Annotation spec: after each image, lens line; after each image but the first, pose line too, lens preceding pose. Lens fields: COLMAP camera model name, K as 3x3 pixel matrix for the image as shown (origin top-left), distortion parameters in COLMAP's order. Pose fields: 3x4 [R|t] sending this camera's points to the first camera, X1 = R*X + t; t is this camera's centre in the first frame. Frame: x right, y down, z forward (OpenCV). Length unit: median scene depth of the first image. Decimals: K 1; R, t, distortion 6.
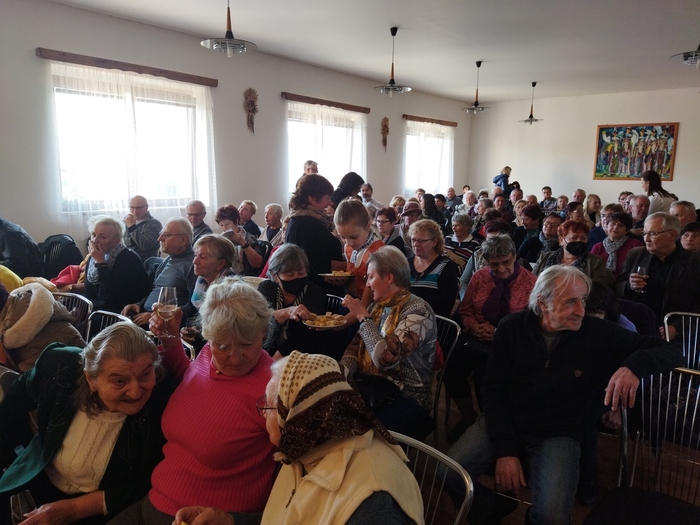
lens RADIAL K [[511.0, 0, 349.4], [0, 511.0, 262.2], [0, 0, 1]] dist [0.078334, -0.096623]
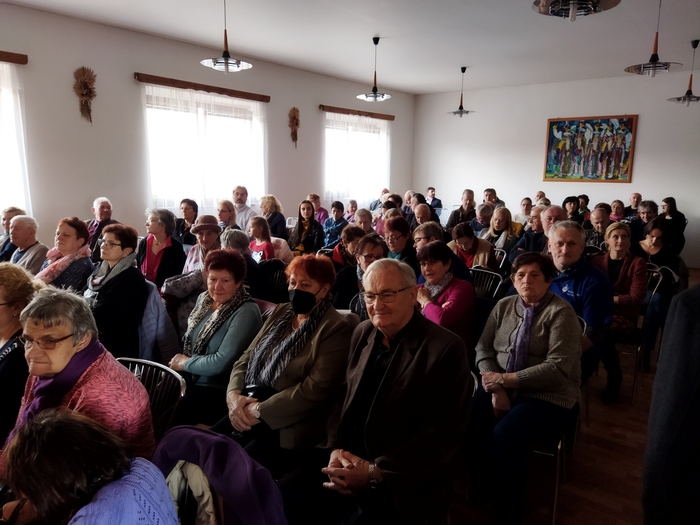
lens RADIAL K [[511.0, 0, 346.2], [0, 511.0, 264.2], [0, 0, 1]] dist [0.078334, -0.096623]
pose [[0.999817, 0.006324, -0.018080, 0.163565], [-0.006254, 0.999973, 0.003951, -0.021842], [0.018105, -0.003838, 0.999829, 0.128594]]
